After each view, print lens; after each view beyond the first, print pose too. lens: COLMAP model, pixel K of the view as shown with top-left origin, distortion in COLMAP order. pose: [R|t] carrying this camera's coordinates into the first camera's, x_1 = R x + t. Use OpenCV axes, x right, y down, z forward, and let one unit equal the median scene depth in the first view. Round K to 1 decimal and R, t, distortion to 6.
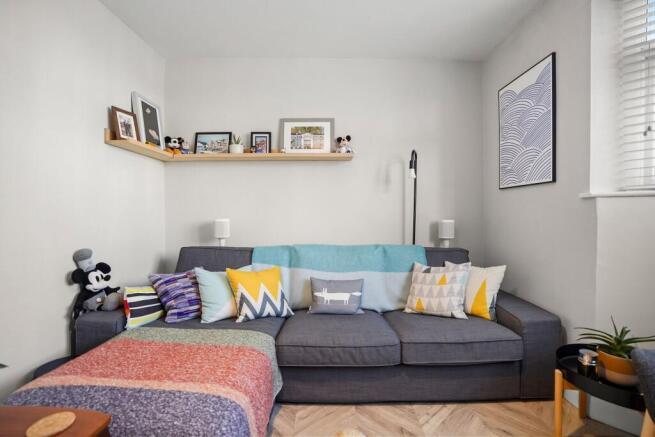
lens RADIAL K [[306.1, 0, 328.1], [0, 306.1, 218.8], [0, 0, 1]] dist [-0.075425, 0.029981]
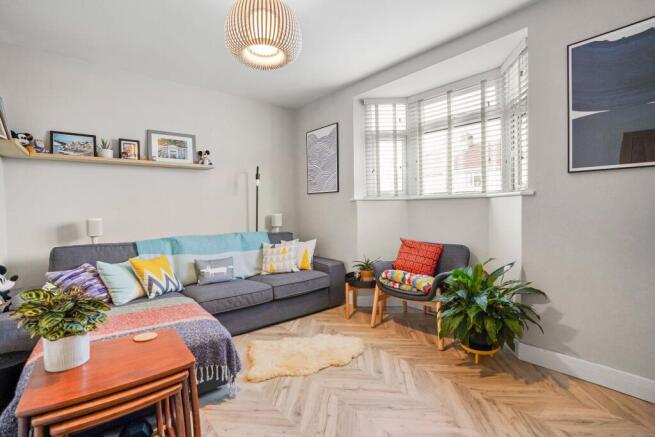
lens RADIAL K [[306.1, 0, 328.1], [0, 306.1, 218.8], [0, 0, 1]] dist [-0.075425, 0.029981]
pose [[0.768446, -0.035104, 0.638951, -0.450352], [0.025354, 0.999380, 0.024414, -0.002575], [-0.639412, -0.002560, 0.768860, -0.383313]]
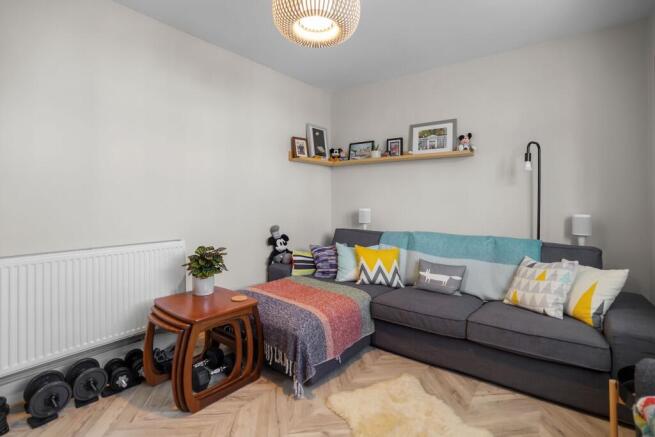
lens RADIAL K [[314.4, 0, 327.7], [0, 314.4, 198.5], [0, 0, 1]] dist [-0.034887, 0.000532]
pose [[0.795110, -0.000602, -0.606465, 0.409727], [-0.014191, 0.999707, -0.019597, -0.017241], [0.606299, 0.024188, 0.794869, -0.207633]]
